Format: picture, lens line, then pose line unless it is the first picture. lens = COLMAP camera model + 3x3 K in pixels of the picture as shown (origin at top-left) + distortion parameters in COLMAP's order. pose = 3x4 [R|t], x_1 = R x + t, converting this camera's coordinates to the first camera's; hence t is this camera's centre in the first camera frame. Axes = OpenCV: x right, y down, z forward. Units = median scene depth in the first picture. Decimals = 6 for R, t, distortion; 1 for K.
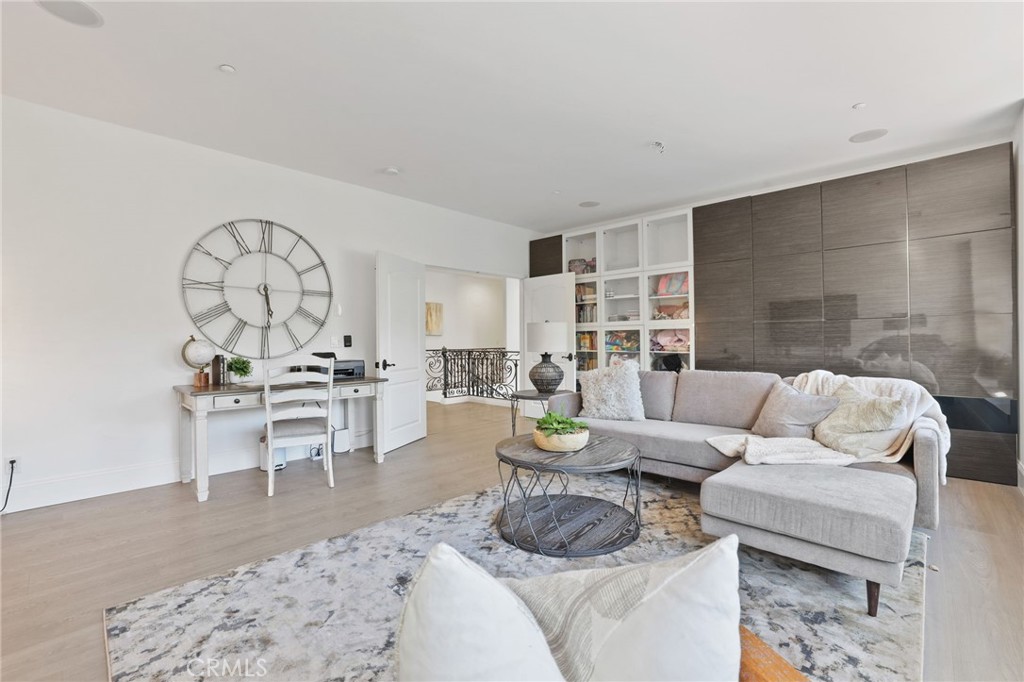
lens RADIAL K [[450.0, 0, 512.0], [0, 450.0, 341.0], [0, 0, 1]] dist [-0.021097, 0.000142]
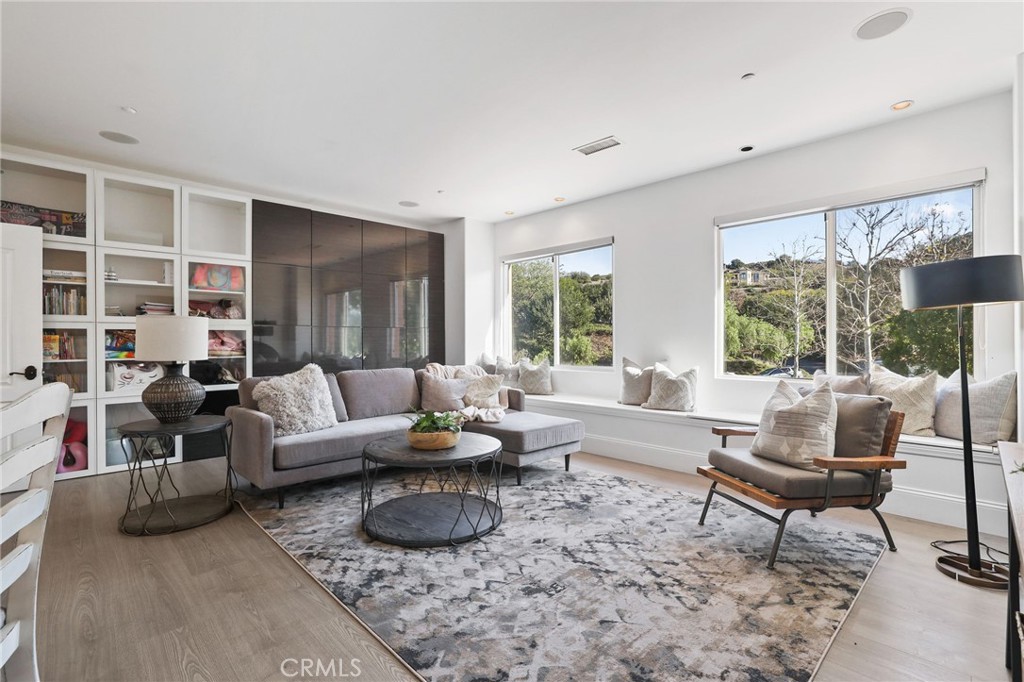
lens RADIAL K [[469.4, 0, 512.0], [0, 469.4, 341.0], [0, 0, 1]] dist [-0.002821, 0.000093]
pose [[0.033491, 0.004676, 0.999428, -0.785448], [0.005214, 0.999975, -0.004854, 0.001883], [-0.999425, 0.005374, 0.033466, 0.636640]]
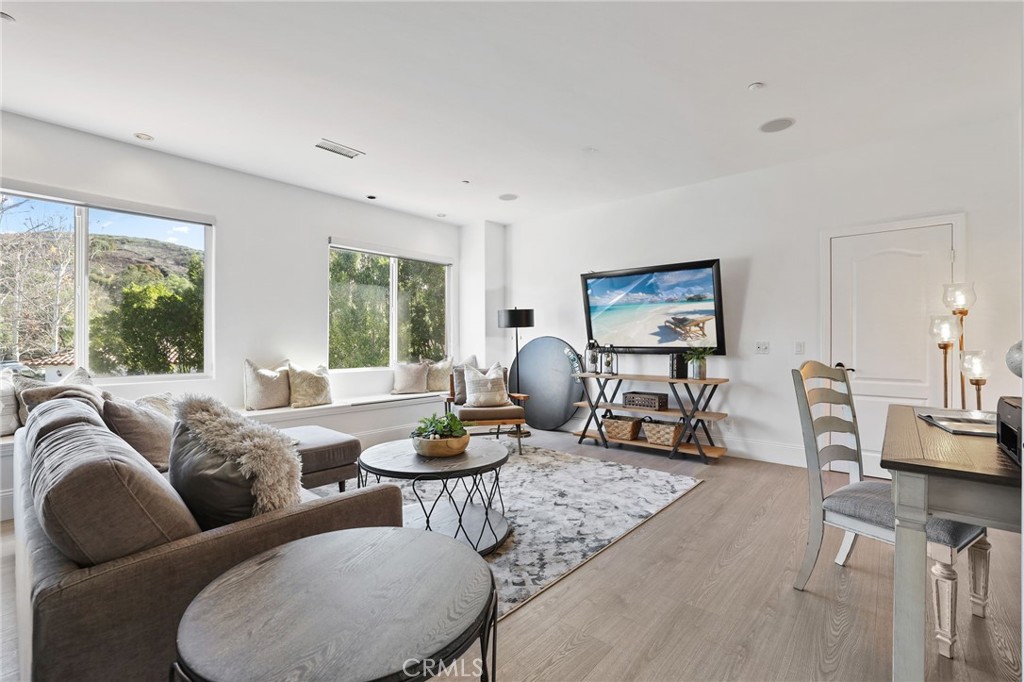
lens RADIAL K [[450.0, 0, 512.0], [0, 450.0, 341.0], [0, 0, 1]] dist [-0.021097, 0.000142]
pose [[-0.998407, 0.006382, -0.056059, 0.007604], [0.005922, 0.999947, 0.008365, -0.010007], [0.056109, 0.008020, -0.998392, 1.599985]]
